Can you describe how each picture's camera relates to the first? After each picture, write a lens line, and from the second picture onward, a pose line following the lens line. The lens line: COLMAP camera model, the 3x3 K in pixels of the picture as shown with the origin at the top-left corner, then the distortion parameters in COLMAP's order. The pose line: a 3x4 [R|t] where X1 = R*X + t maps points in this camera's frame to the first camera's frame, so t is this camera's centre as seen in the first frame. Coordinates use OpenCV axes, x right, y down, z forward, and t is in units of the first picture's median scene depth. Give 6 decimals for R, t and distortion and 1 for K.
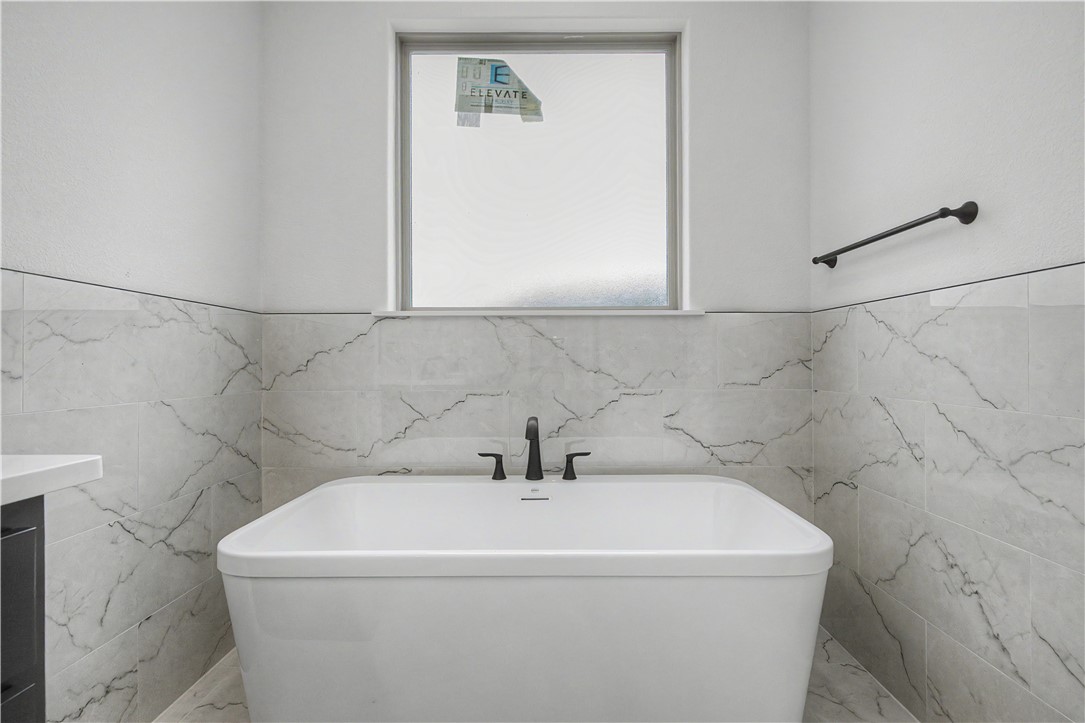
lens RADIAL K [[496.3, 0, 539.3], [0, 496.3, 364.8], [0, 0, 1]] dist [-0.001668, -0.000548]
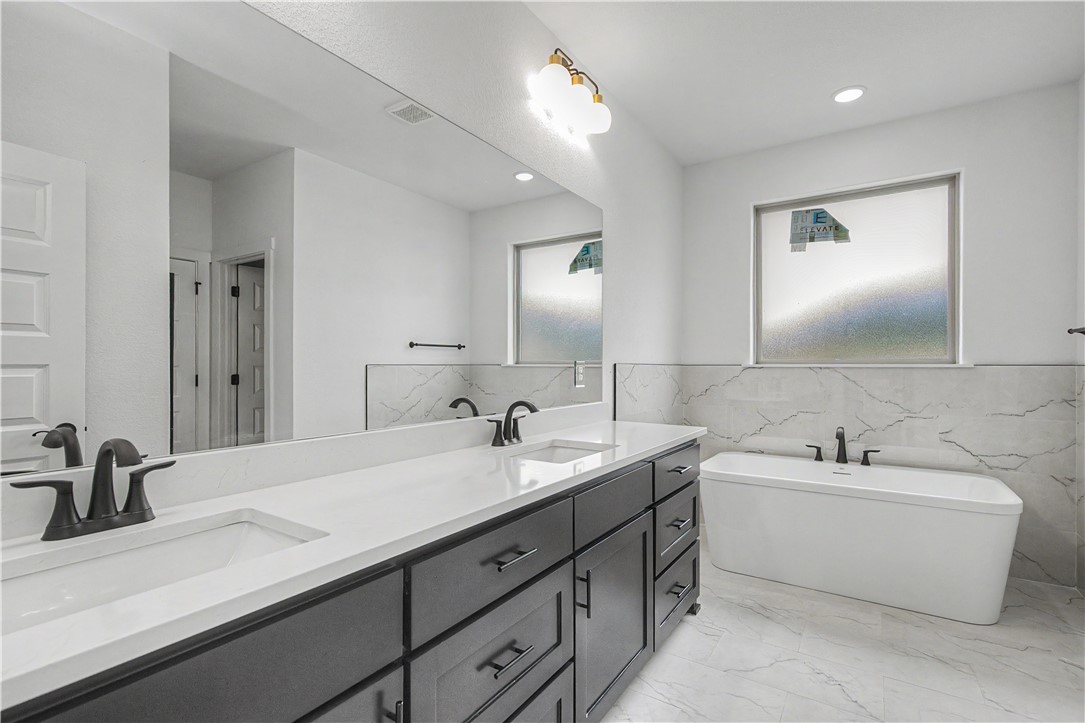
lens RADIAL K [[496.3, 0, 550.9], [0, 496.3, 364.3], [0, 0, 1]] dist [-0.001668, -0.000548]
pose [[0.843140, 0.003065, -0.537686, 0.059556], [-0.005047, 0.999985, -0.002213, -0.099133], [0.537671, 0.004580, 0.843142, -0.943201]]
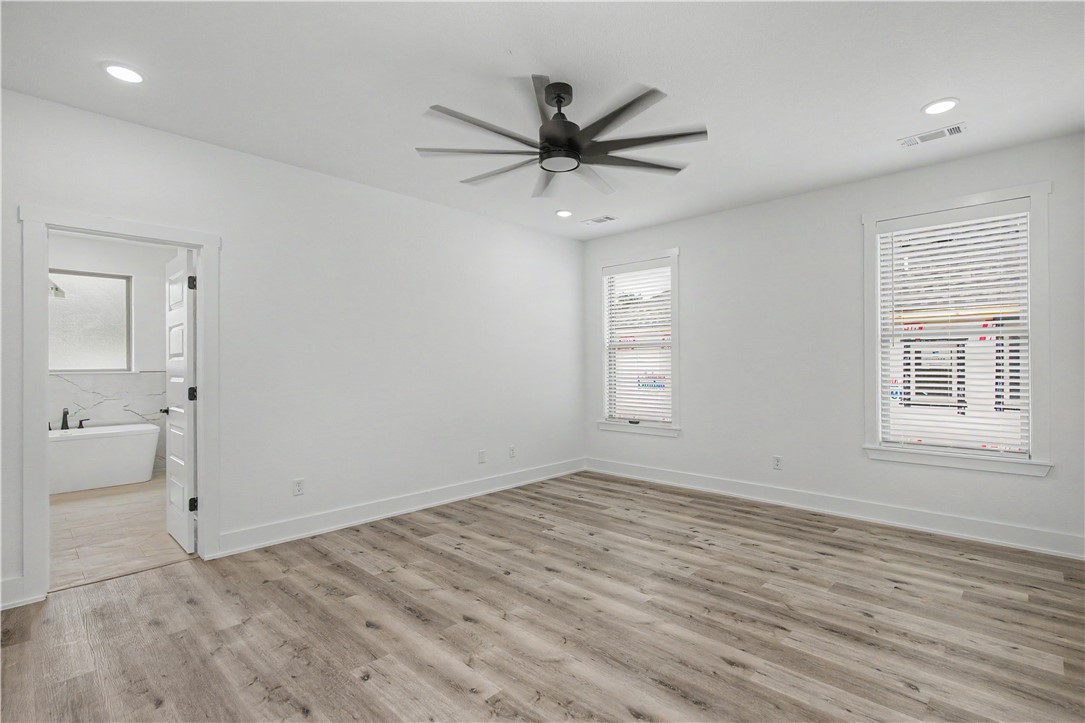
lens RADIAL K [[496.3, 0, 548.3], [0, 496.3, 366.8], [0, 0, 1]] dist [-0.001668, -0.000548]
pose [[0.684286, -0.003509, 0.729205, -0.179364], [0.011731, 0.999912, -0.006197, -0.091807], [-0.729119, 0.012795, 0.684267, -2.981024]]
